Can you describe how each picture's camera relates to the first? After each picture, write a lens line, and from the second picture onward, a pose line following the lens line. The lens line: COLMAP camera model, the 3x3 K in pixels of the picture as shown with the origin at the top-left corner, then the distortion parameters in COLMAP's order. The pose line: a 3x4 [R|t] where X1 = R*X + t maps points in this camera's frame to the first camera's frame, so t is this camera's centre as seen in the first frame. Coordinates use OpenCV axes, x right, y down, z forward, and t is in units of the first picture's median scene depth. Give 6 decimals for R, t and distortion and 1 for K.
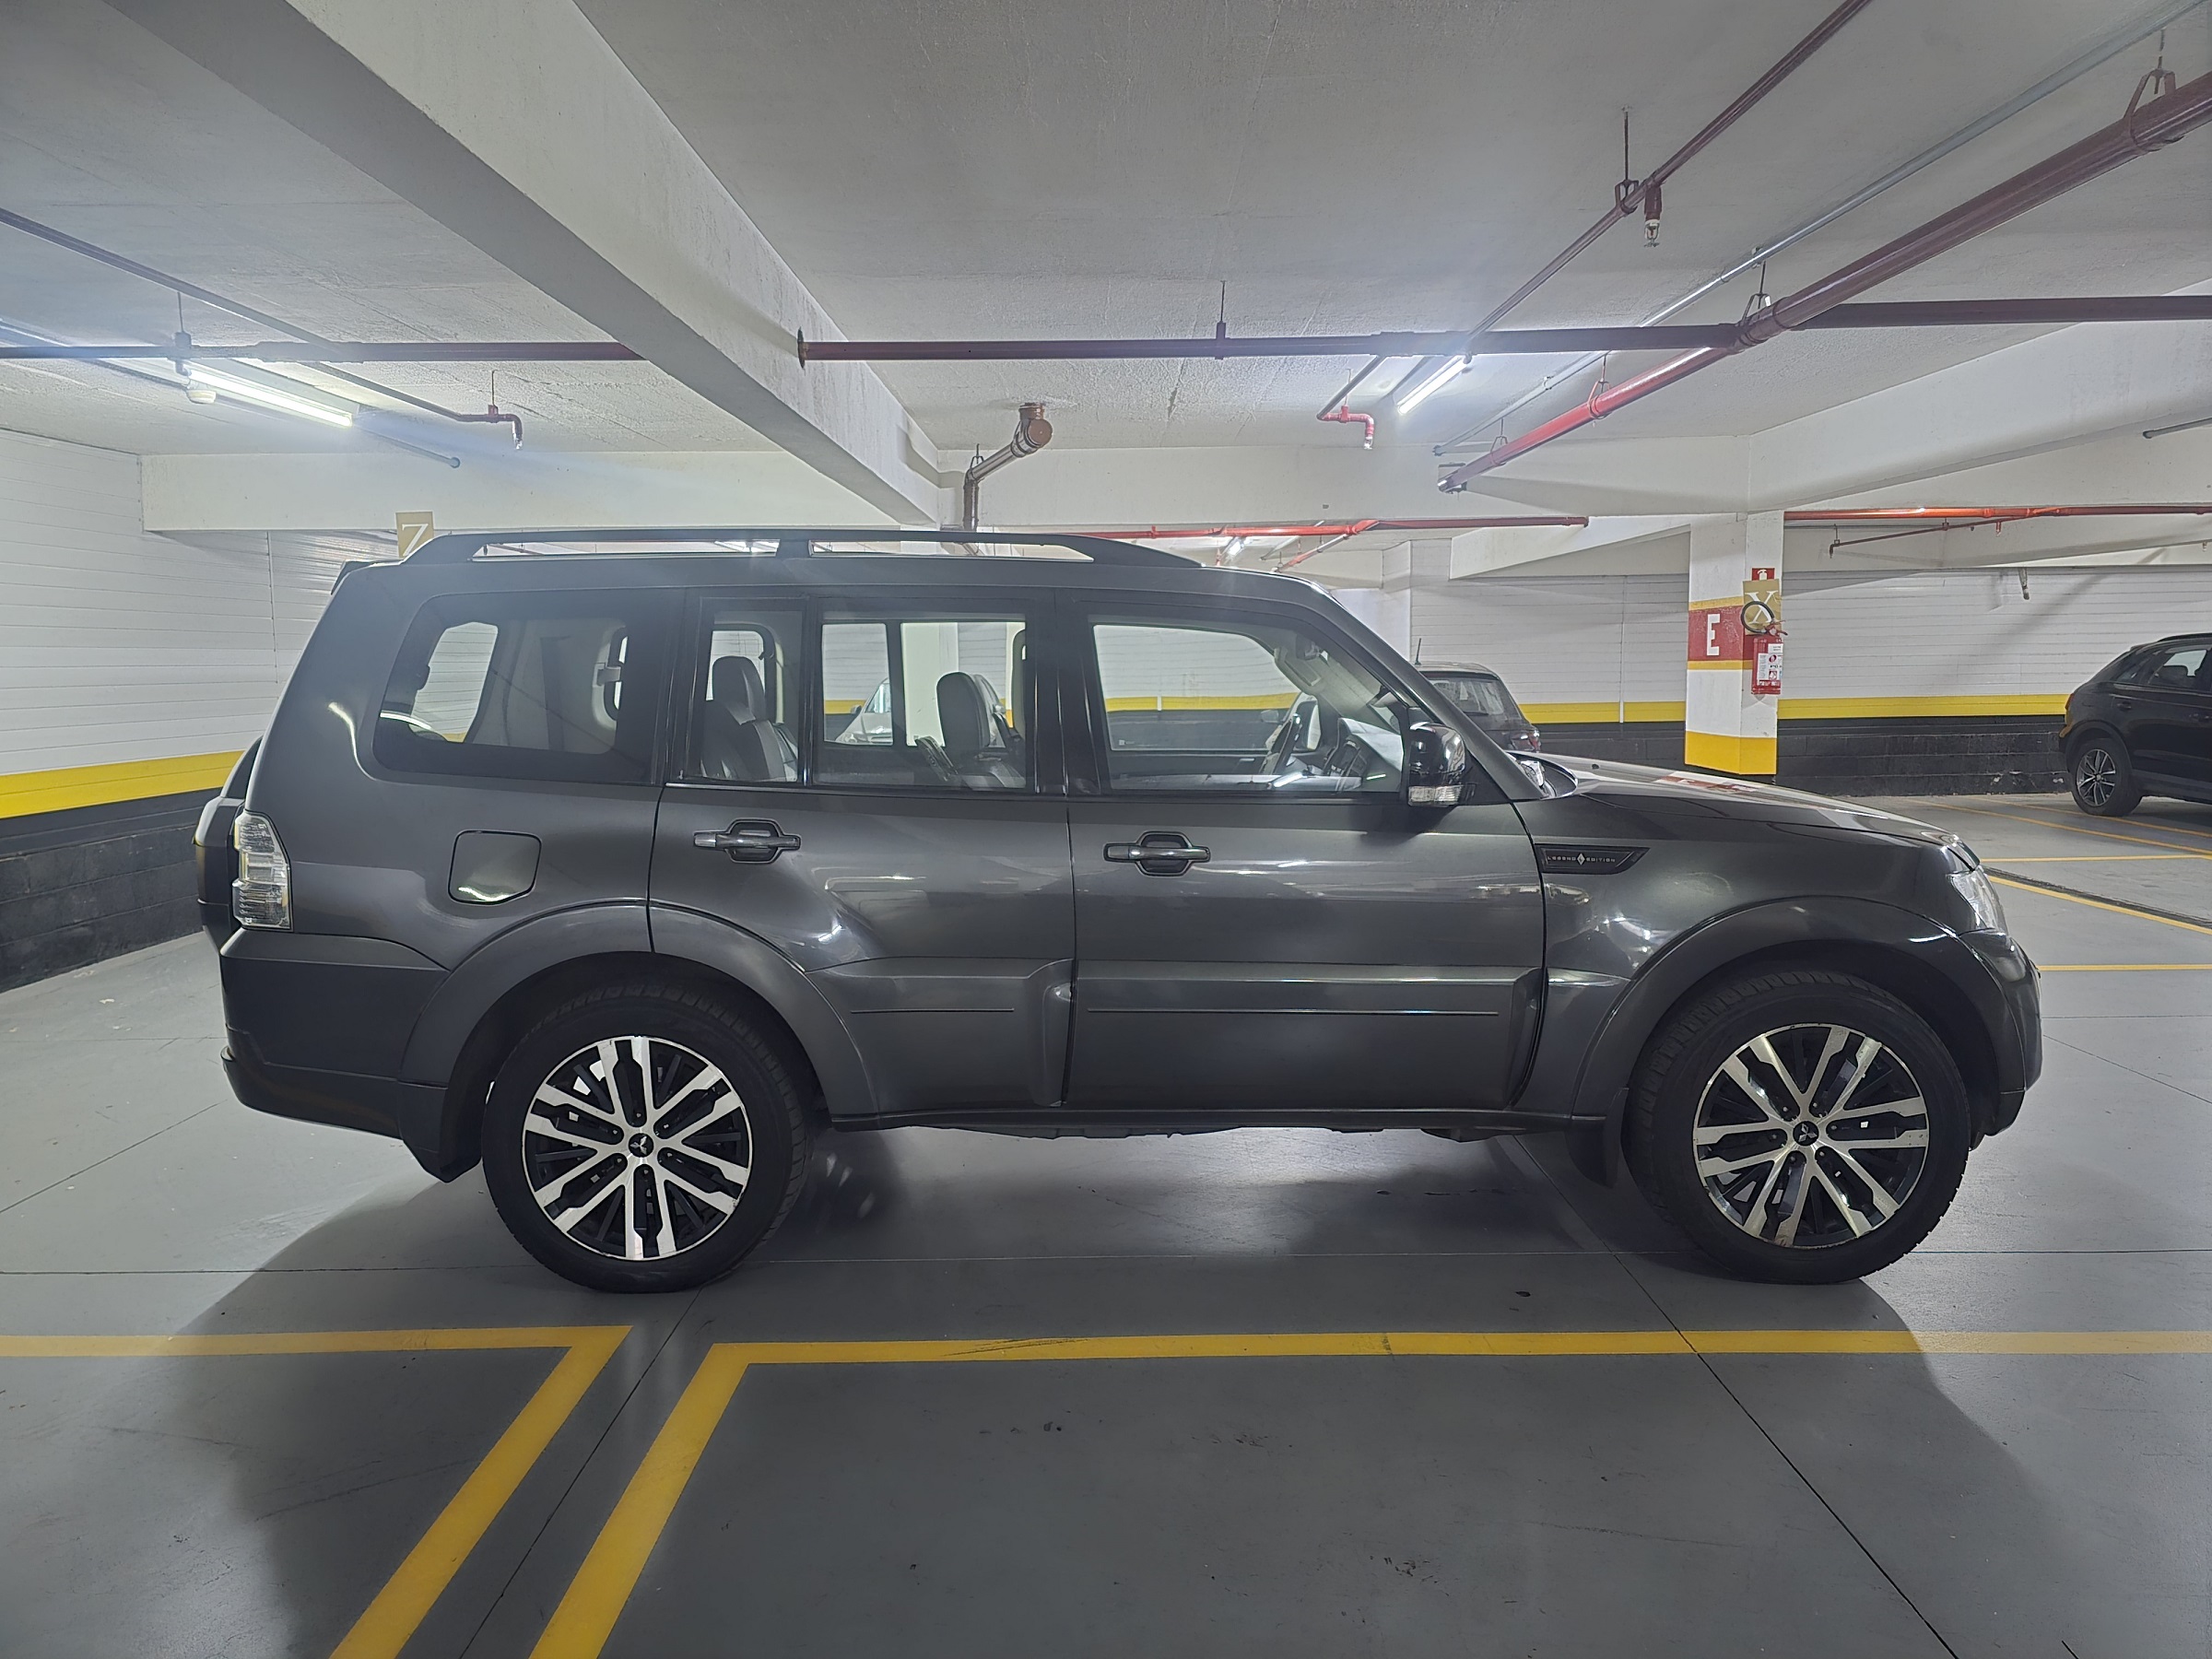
lens RADIAL K [[1497.0, 0, 1115.9], [0, 1497.0, 827.2], [0, 0, 1]] dist [0.093230, -0.079395]
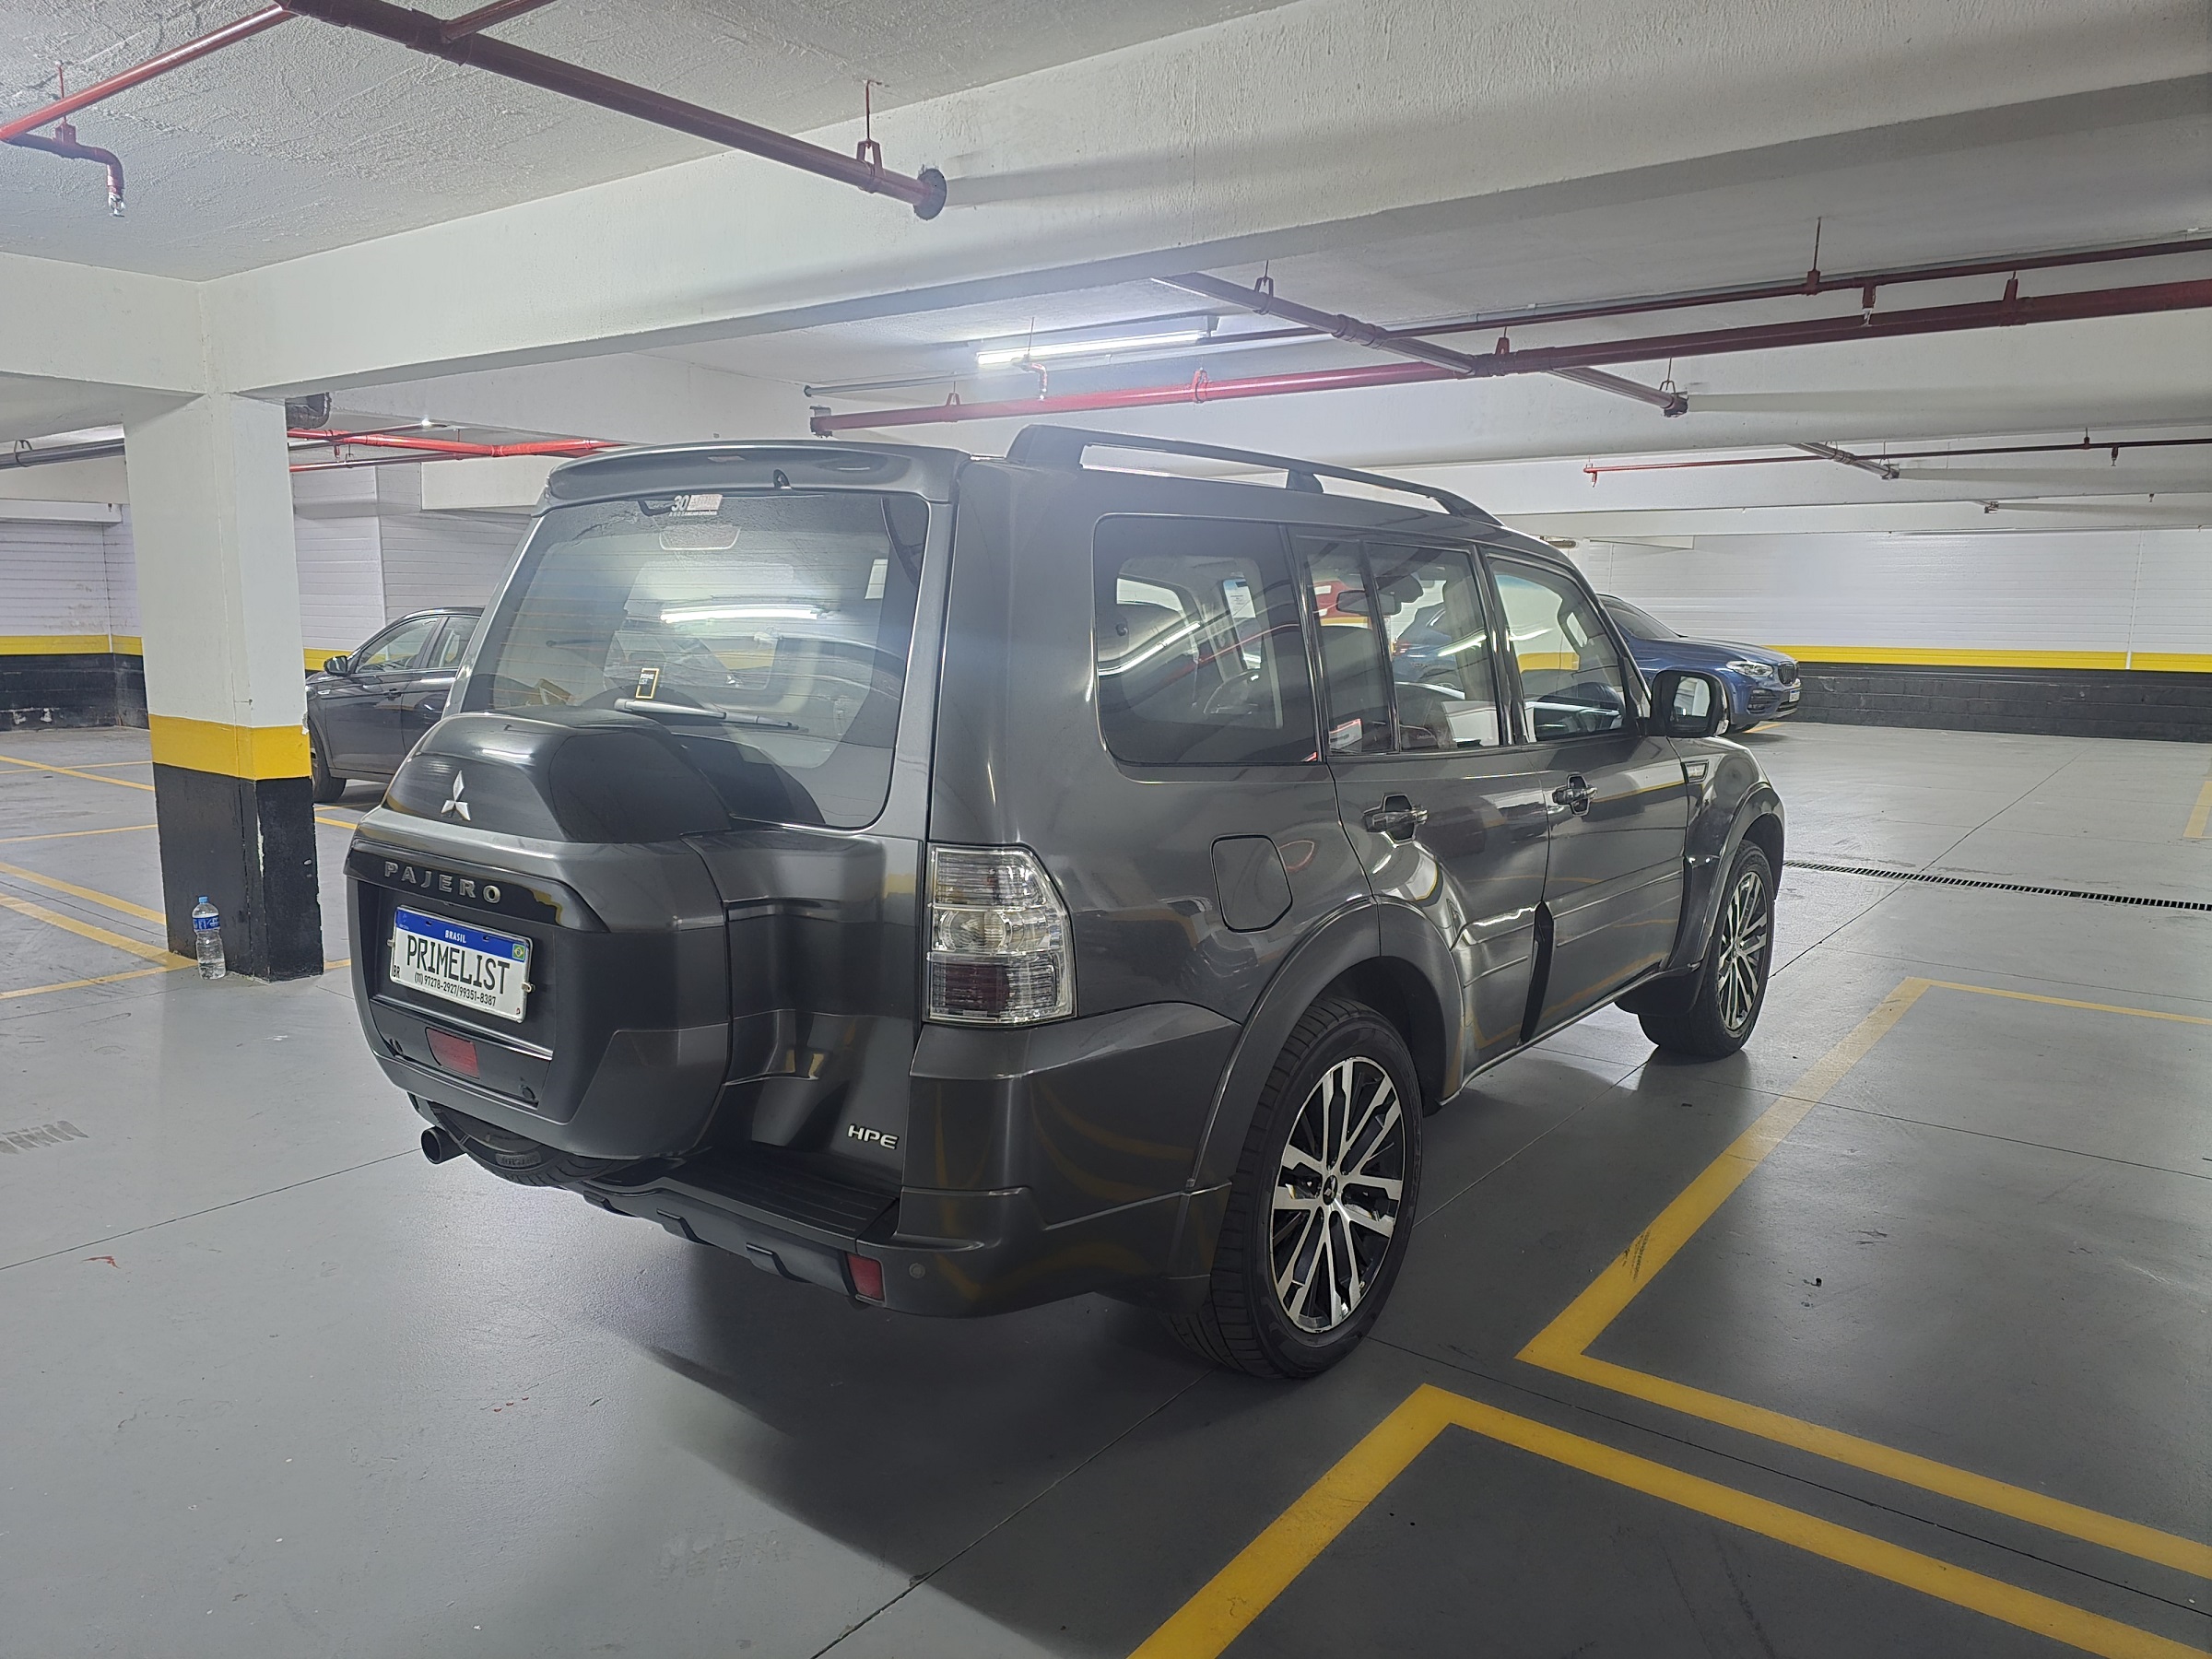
lens RADIAL K [[1497.0, 0, 1115.9], [0, 1497.0, 827.2], [0, 0, 1]] dist [0.093230, -0.079395]
pose [[0.602323, -0.101070, 0.791828, -1.031133], [0.073232, 0.994765, 0.071268, -0.059133], [-0.794886, 0.015060, 0.606571, 0.585009]]
